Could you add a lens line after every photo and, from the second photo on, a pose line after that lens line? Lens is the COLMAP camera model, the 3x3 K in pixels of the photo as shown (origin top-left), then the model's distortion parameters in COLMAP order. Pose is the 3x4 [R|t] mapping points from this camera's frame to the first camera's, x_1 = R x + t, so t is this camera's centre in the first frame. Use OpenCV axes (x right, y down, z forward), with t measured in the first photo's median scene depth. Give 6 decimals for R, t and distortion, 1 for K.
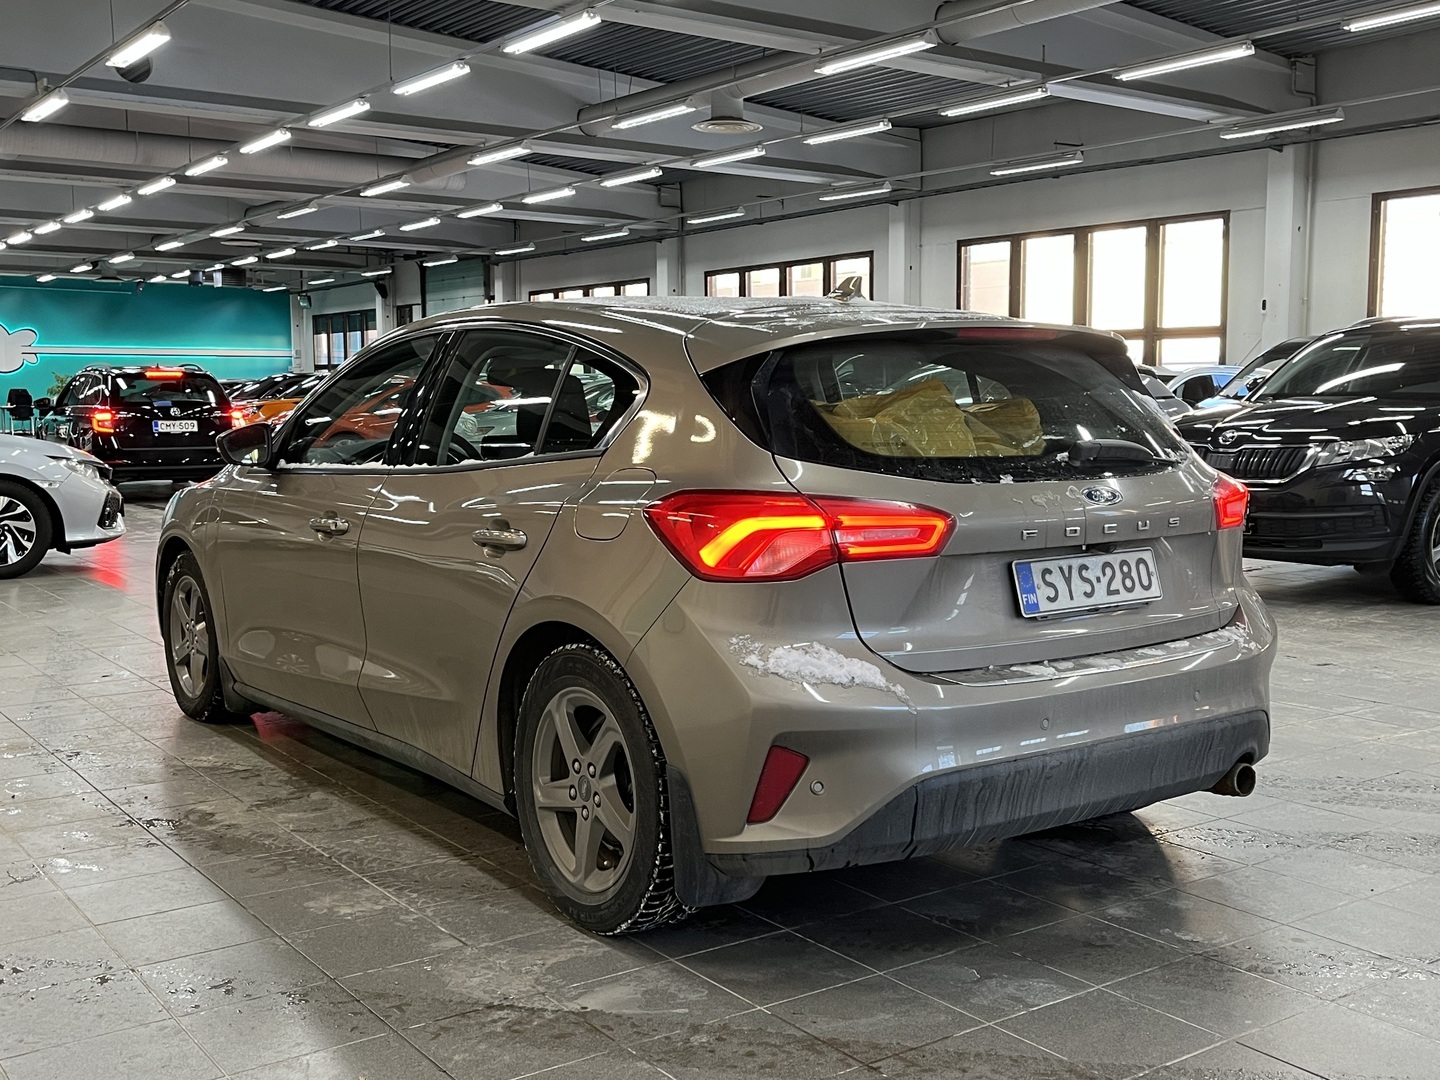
lens RADIAL K [[1525.2, 0, 722.9], [0, 1525.2, 535.5], [0, 0, 1]] dist [0.041823, 0.000000]
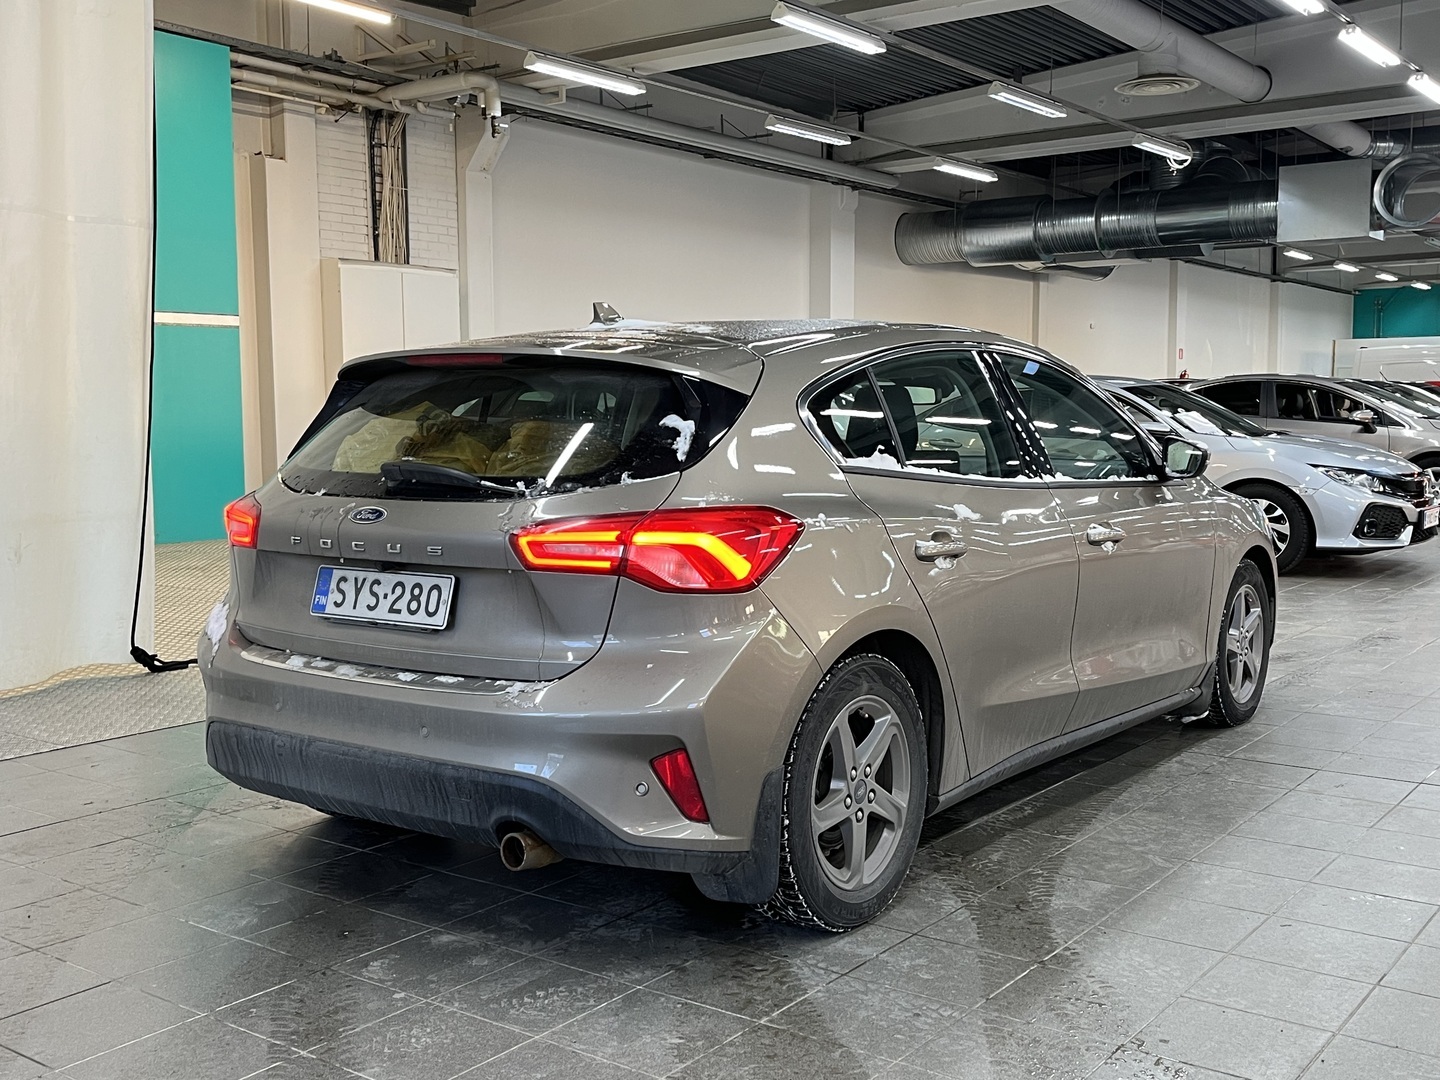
lens RADIAL K [[1525.2, 0, 725.2], [0, 1525.2, 543.8], [0, 0, 1]] dist [0.041823, 0.000000]
pose [[0.293712, 0.084852, -0.952121, 1.295586], [-0.081643, 0.994640, 0.063456, -0.091086], [0.952401, 0.059096, 0.299065, 0.903682]]
